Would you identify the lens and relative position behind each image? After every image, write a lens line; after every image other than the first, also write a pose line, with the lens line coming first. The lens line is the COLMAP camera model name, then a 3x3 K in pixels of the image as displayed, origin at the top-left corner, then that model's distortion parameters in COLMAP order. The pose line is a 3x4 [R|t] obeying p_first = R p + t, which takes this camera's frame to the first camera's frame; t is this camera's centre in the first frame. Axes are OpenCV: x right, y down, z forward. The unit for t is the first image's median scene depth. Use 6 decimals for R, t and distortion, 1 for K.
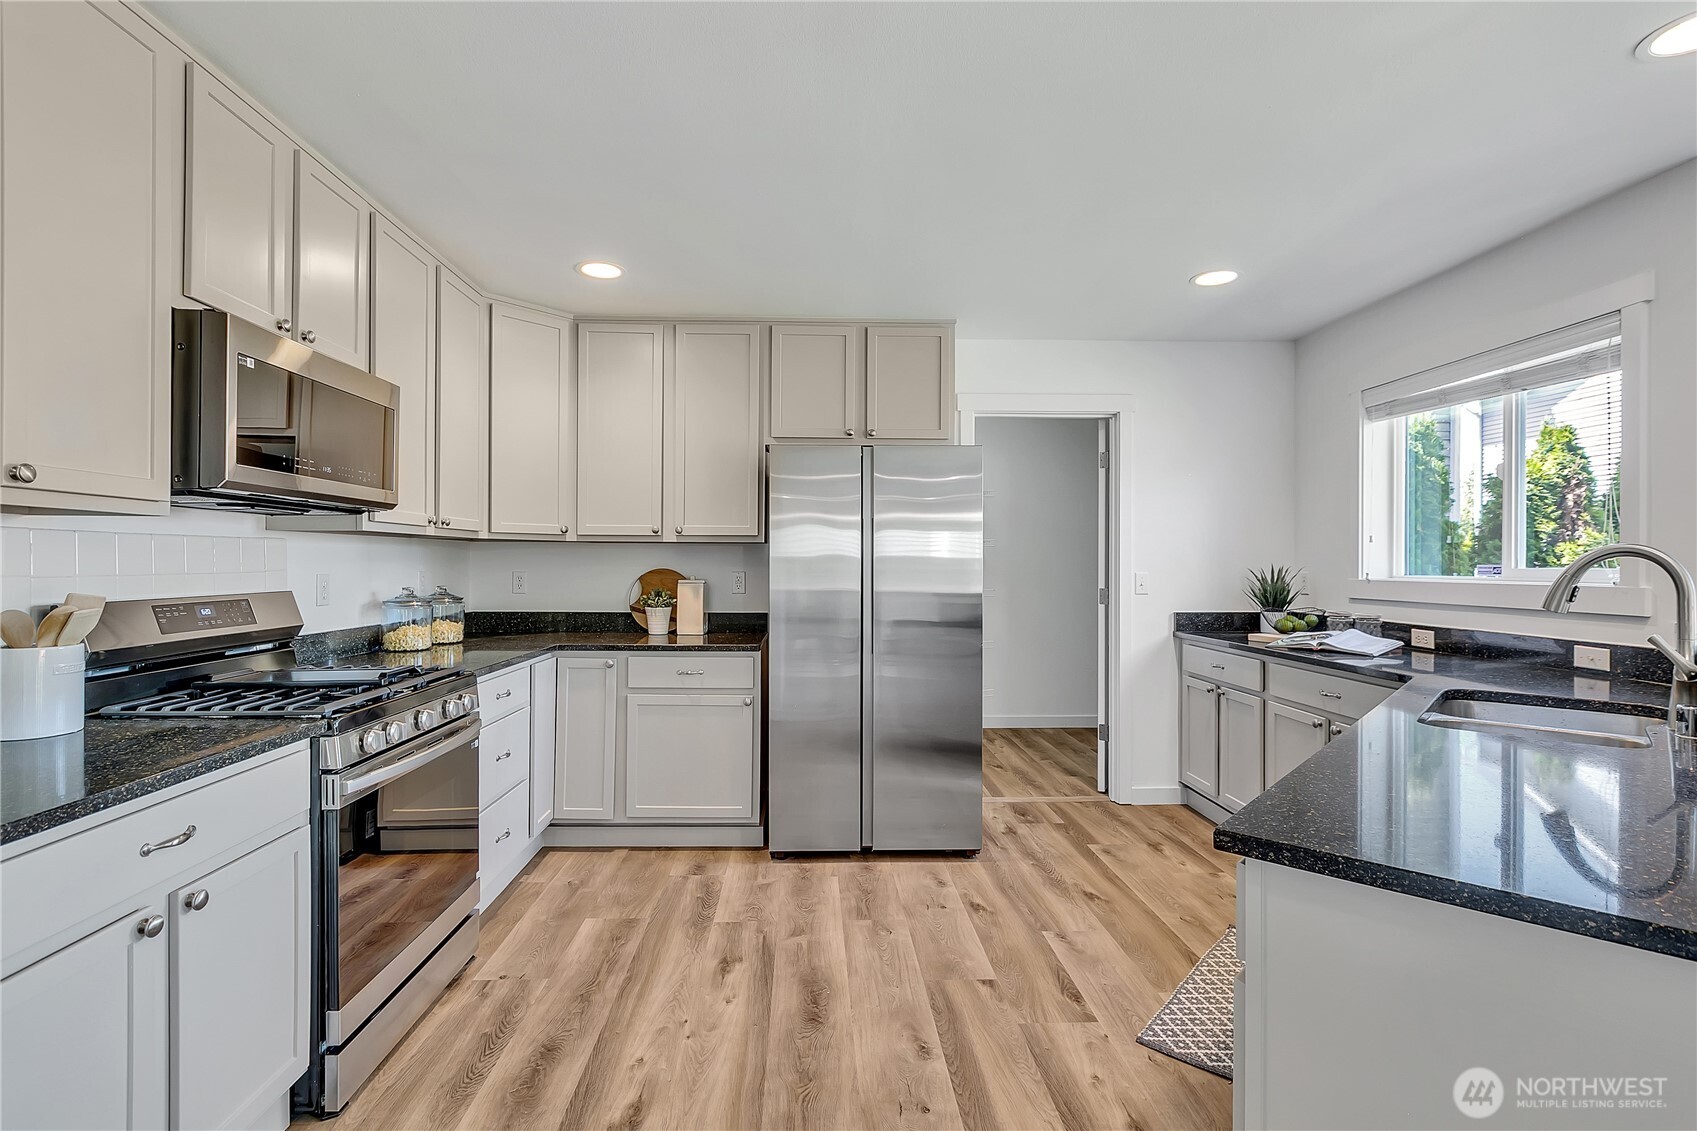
lens RADIAL K [[786.6, 0, 831.6], [0, 786.6, 565.0], [0, 0, 1]] dist [-0.000004, 0.000068]
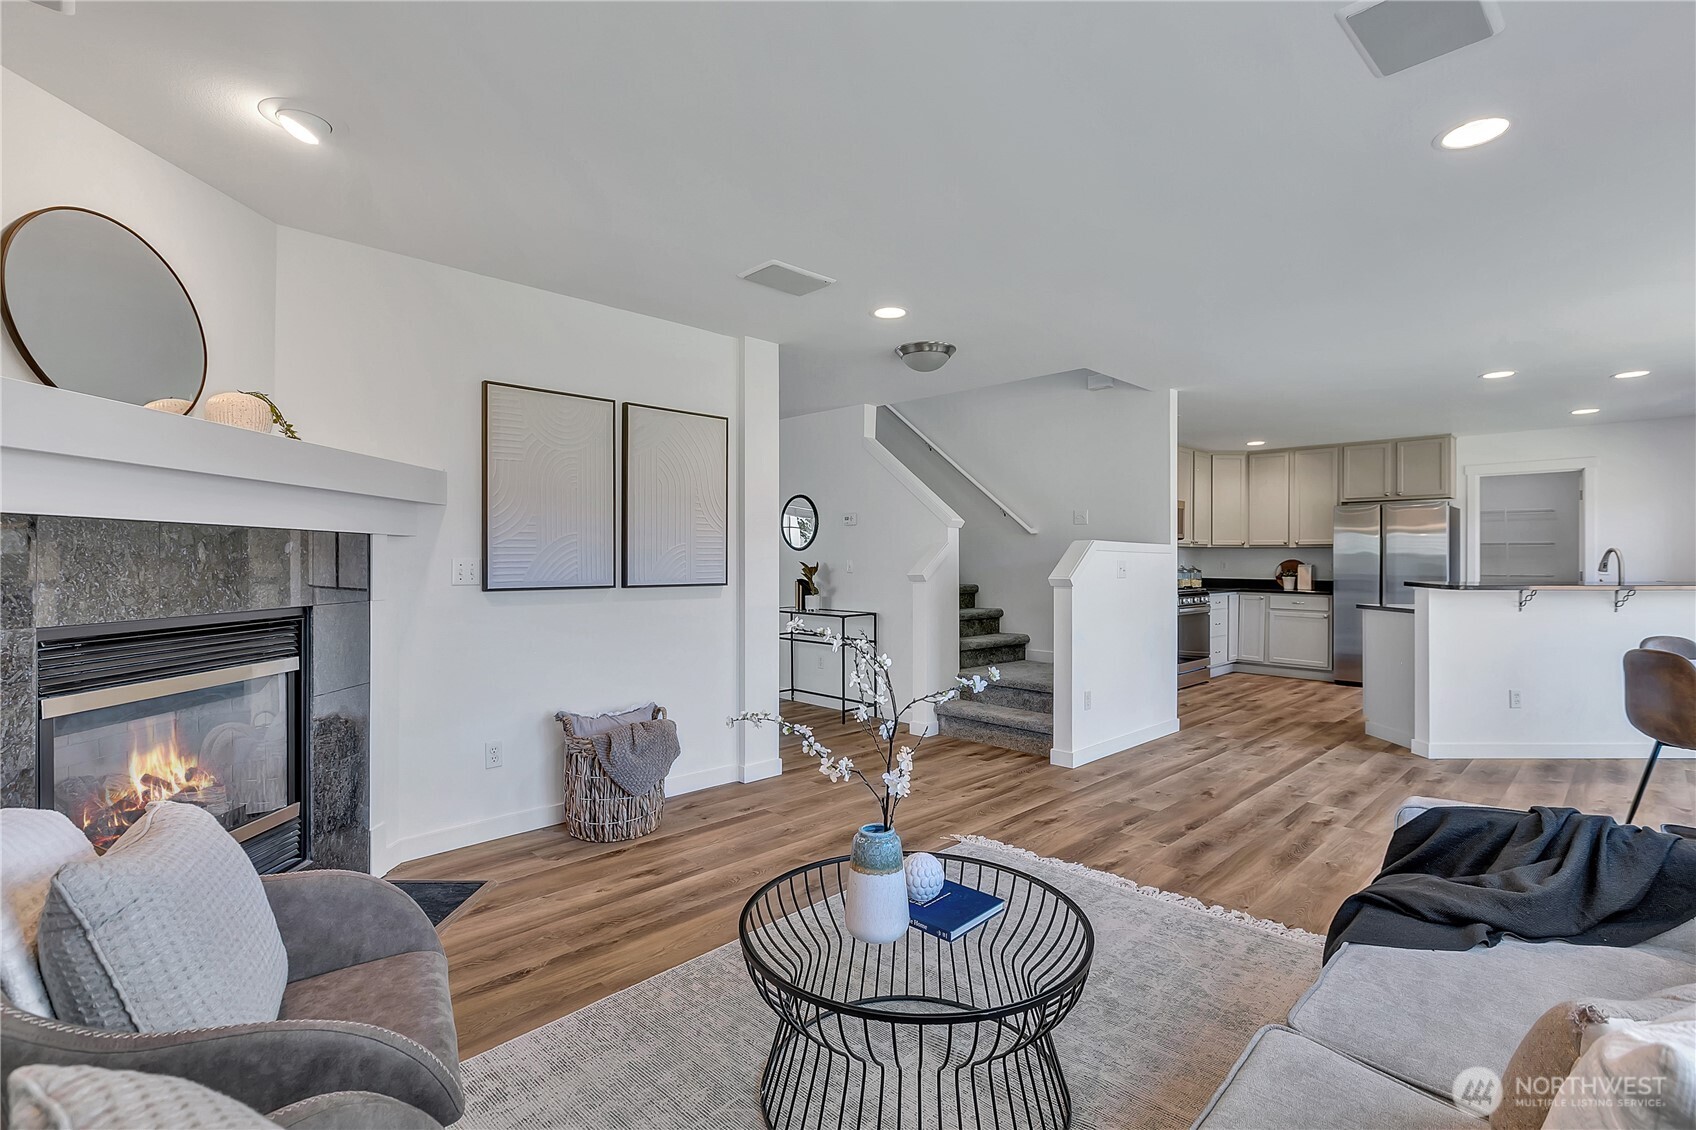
lens RADIAL K [[786.1, 0, 846.6], [0, 786.1, 559.5], [0, 0, 1]] dist [-0.000004, 0.000068]
pose [[0.674423, -0.003039, -0.738339, 0.659689], [-0.002481, 0.999977, -0.006383, 0.025263], [0.738341, 0.006137, 0.674400, -1.618820]]
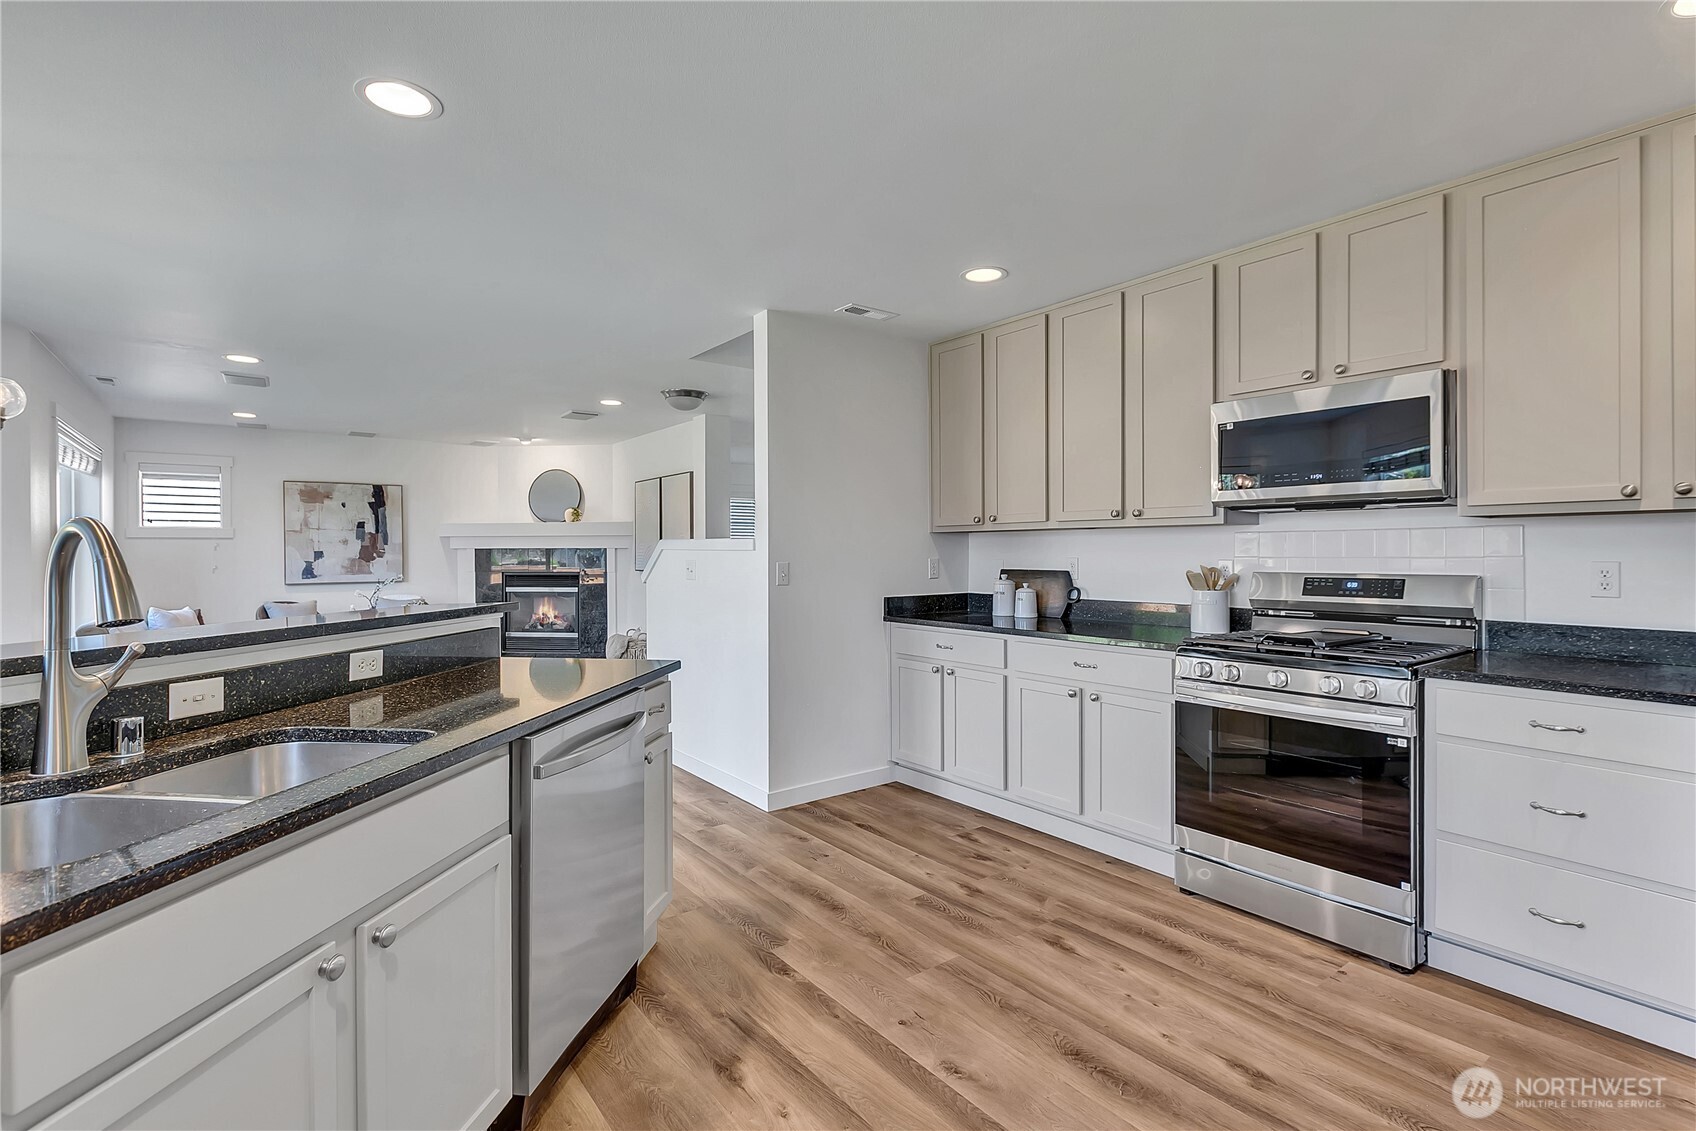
lens RADIAL K [[788.4, 0, 848.6], [0, 788.4, 556.5], [0, 0, 1]] dist [-0.001400, 0.000189]
pose [[-0.816765, 0.002701, -0.576963, 0.457453], [-0.001391, 0.999977, 0.006650, 0.001248], [0.576968, 0.006234, -0.816743, 1.021587]]
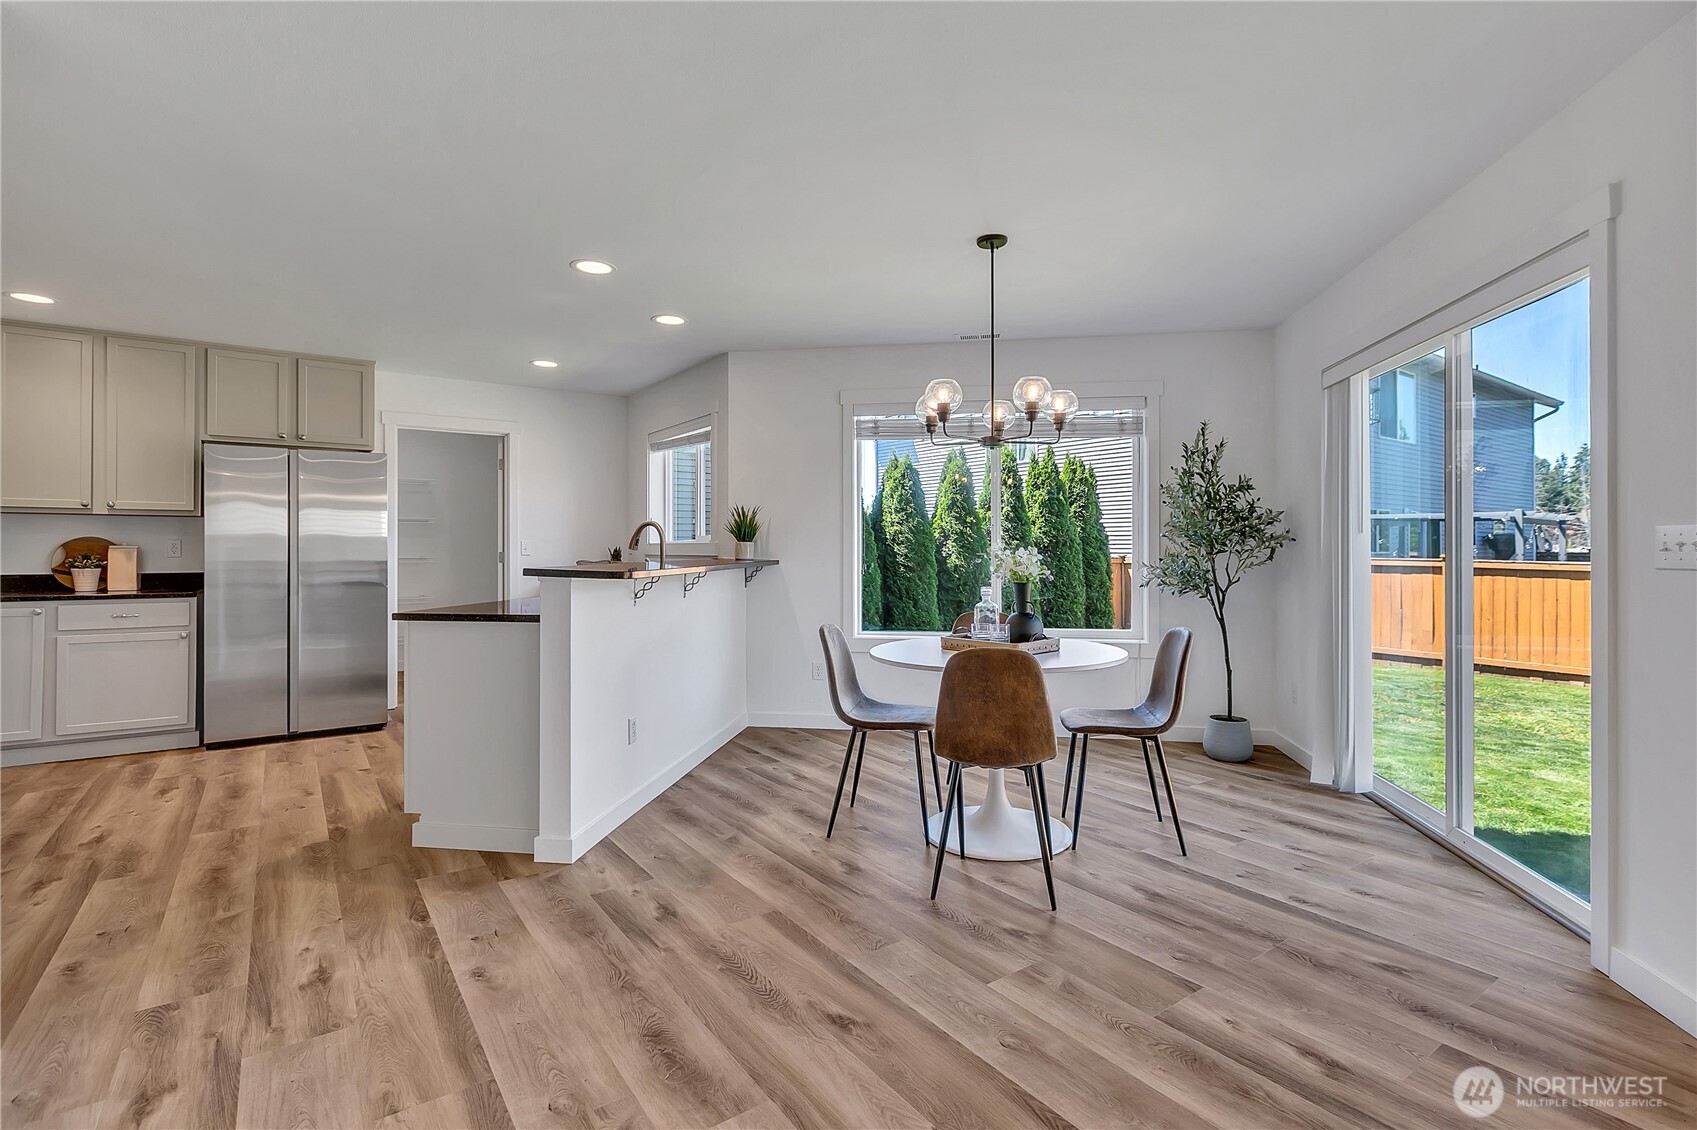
lens RADIAL K [[808.5, 0, 865.9], [0, 808.5, 543.9], [0, 0, 1]] dist [-0.003143, 0.000116]
pose [[0.827863, -0.000750, 0.560930, 0.082487], [0.006180, 0.999951, -0.007784, 0.038002], [-0.560897, 0.009911, 0.827827, -0.768094]]
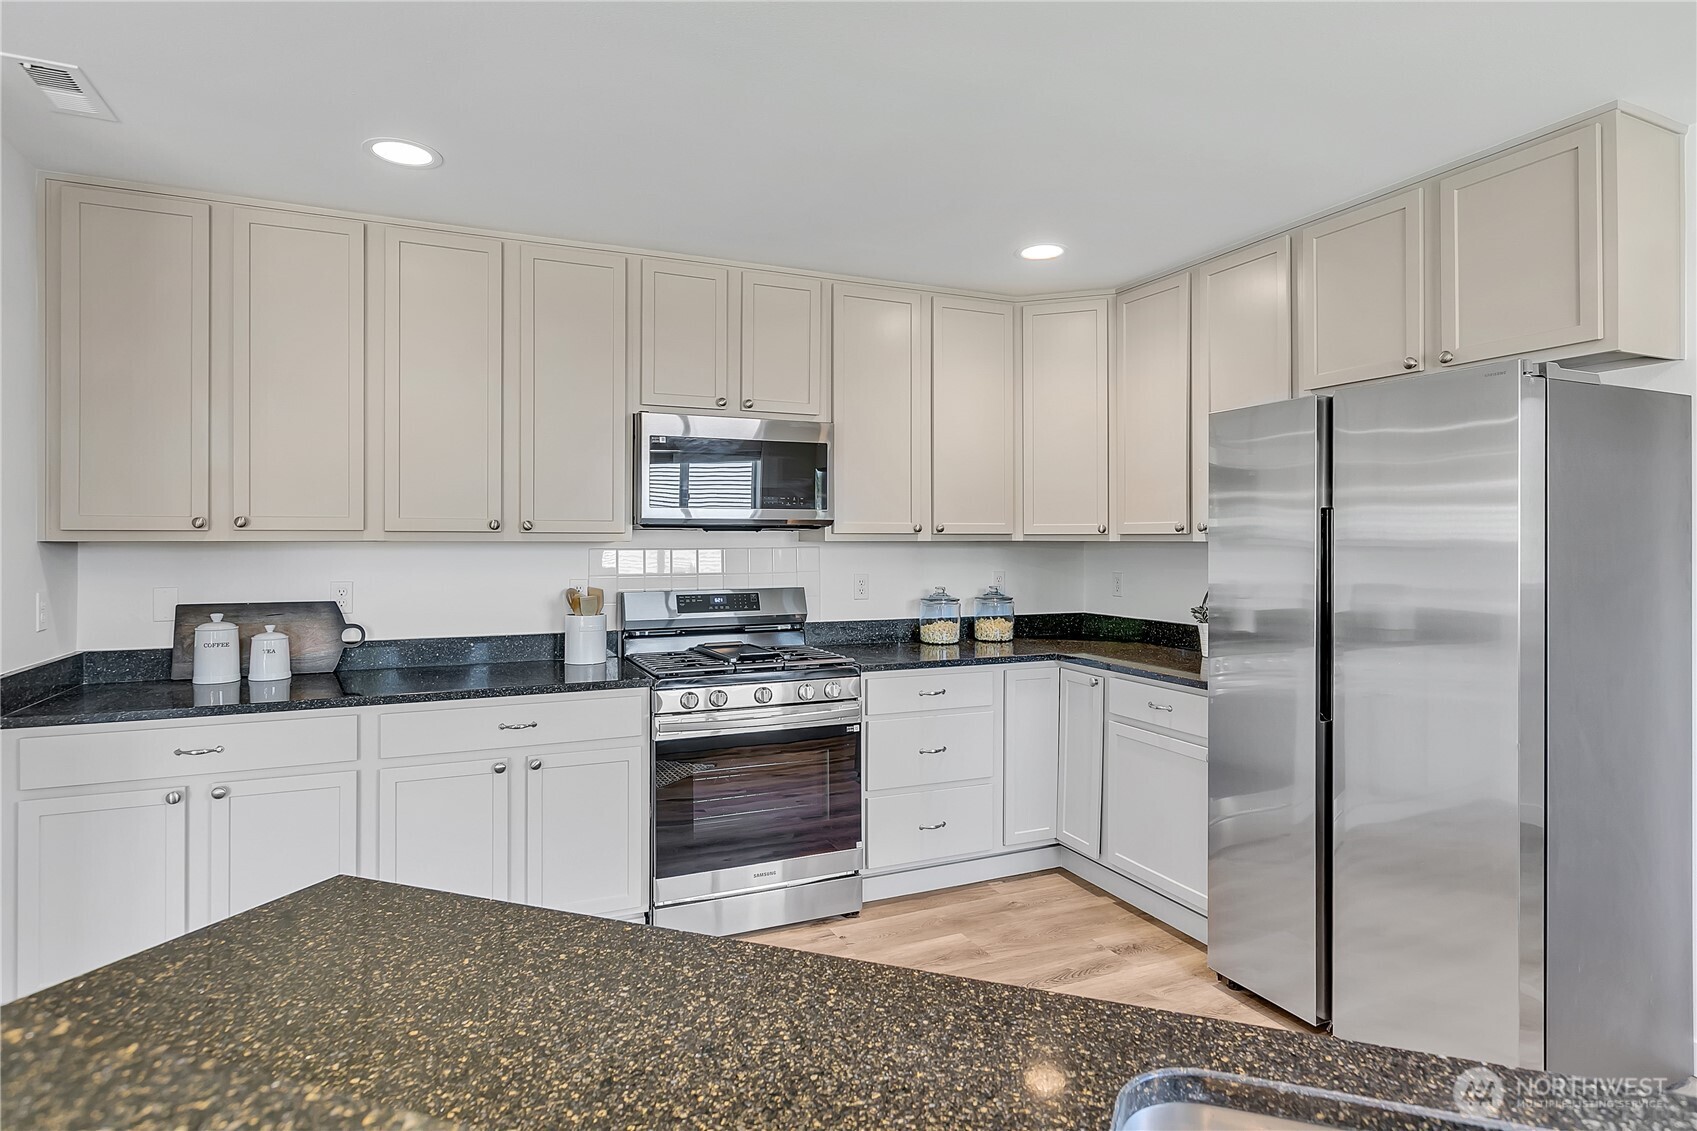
lens RADIAL K [[914.1, 0, 856.7], [0, 914.1, 539.5], [0, 0, 1]] dist [-0.000189, -0.000858]
pose [[0.381568, -0.007959, -0.924306, 0.572327], [0.000226, 0.999964, -0.008517, -0.025812], [0.924341, 0.003041, 0.381556, 0.364890]]
